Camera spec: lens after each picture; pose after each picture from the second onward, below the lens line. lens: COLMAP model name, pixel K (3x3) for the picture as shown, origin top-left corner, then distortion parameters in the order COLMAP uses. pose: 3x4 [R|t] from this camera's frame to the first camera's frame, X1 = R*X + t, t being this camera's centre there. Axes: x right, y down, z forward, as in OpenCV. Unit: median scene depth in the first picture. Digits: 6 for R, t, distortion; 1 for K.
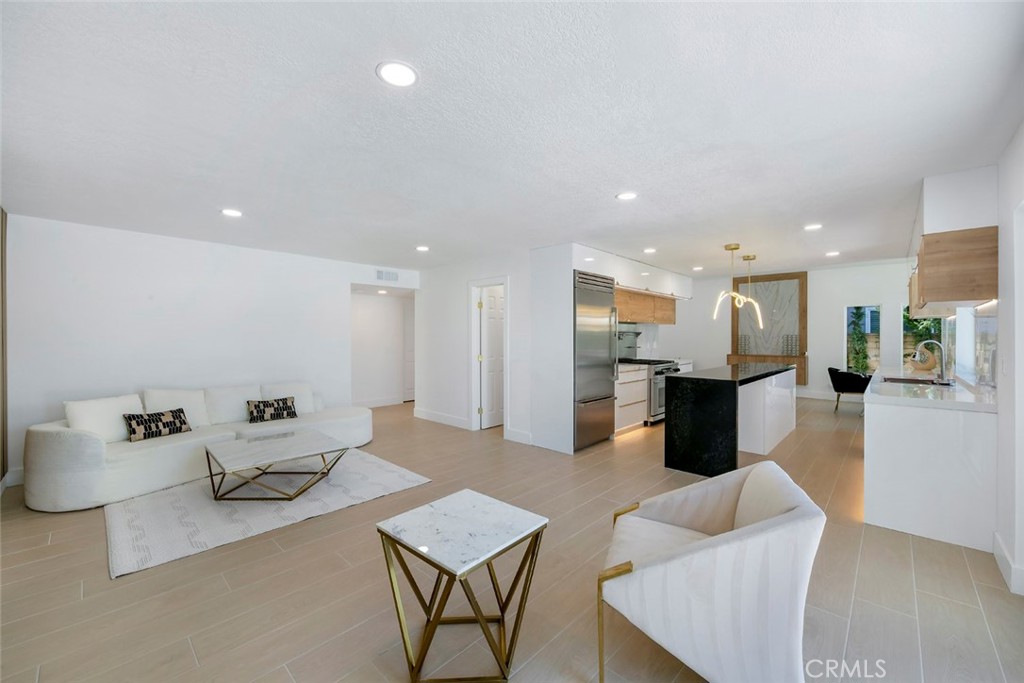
lens RADIAL K [[407.9, 0, 514.7], [0, 407.9, 340.3], [0, 0, 1]] dist [-0.000027, 0.000024]
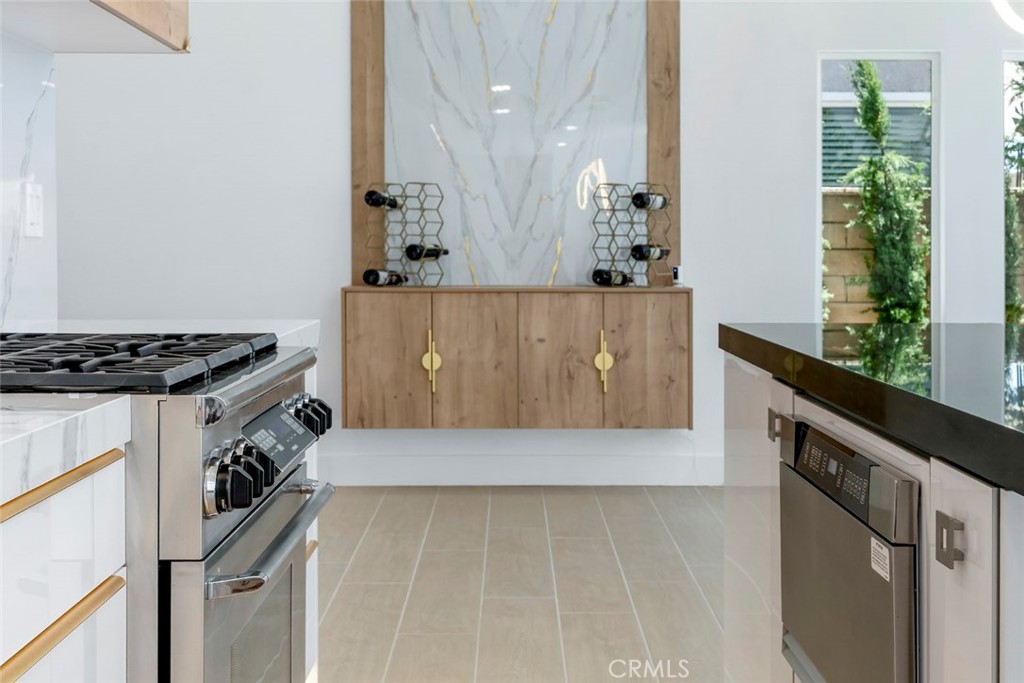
lens RADIAL K [[1575.2, 0, 634.7], [0, 1575.2, 266.5], [0, 0, 1]] dist [0.006464, 0.006370]
pose [[0.681582, -0.013629, 0.731615, 0.164608], [0.009207, 0.999907, 0.010049, 0.031716], [-0.731684, -0.000113, 0.681644, 0.718567]]
